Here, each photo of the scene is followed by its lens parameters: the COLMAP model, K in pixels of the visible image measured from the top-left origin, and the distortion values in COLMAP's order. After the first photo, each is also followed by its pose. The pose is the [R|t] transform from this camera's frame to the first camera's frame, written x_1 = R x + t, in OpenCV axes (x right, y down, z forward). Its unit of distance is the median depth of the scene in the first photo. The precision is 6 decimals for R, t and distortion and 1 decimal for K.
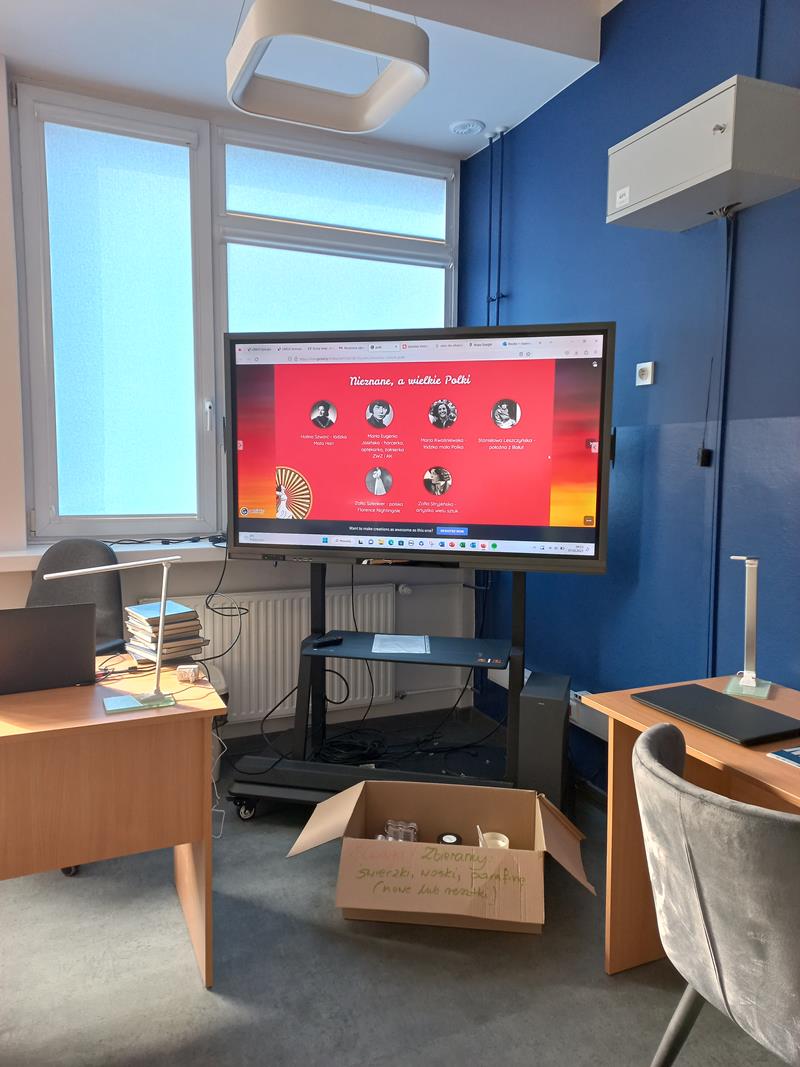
lens RADIAL K [[767.8, 0, 400.0], [0, 767.8, 533.5], [0, 0, 1]] dist [0.039038, -0.001421]
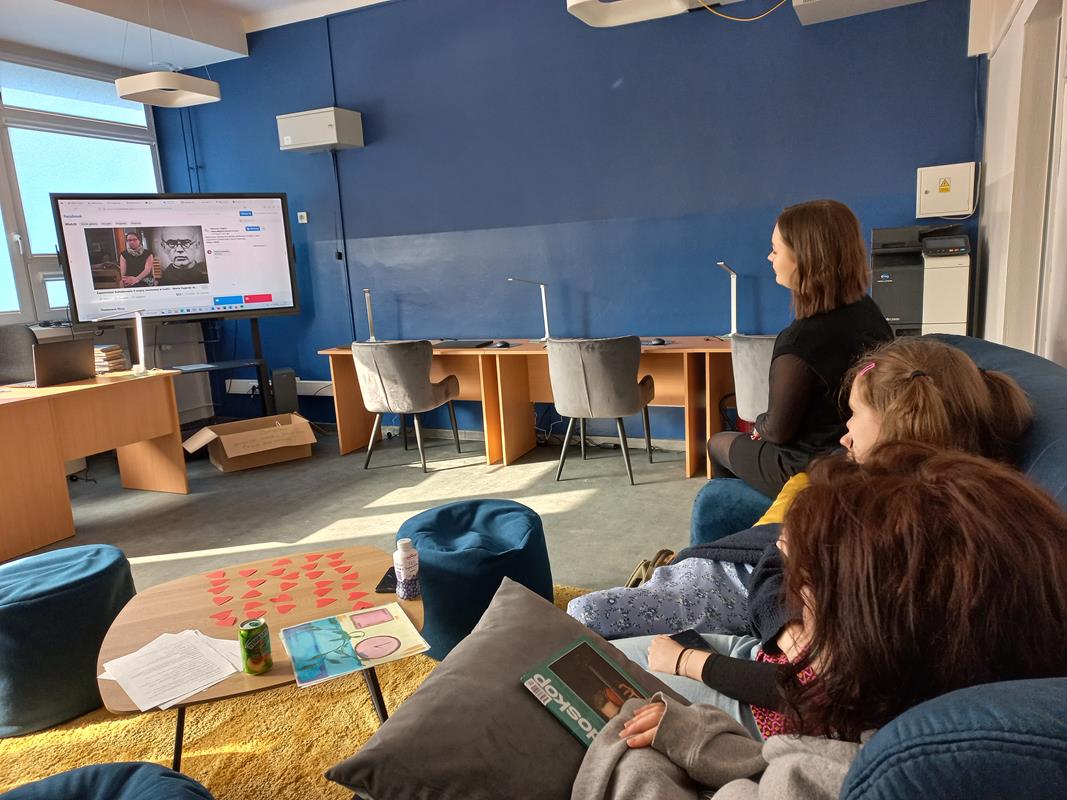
lens RADIAL K [[767.8, 0, 533.5], [0, 767.8, 400.0], [0, 0, 1]] dist [0.039038, -0.001421]
pose [[0.748873, -0.170098, 0.640512, -0.727826], [0.123939, 0.985394, 0.116780, 0.131919], [-0.651021, -0.008069, 0.759017, -1.146703]]
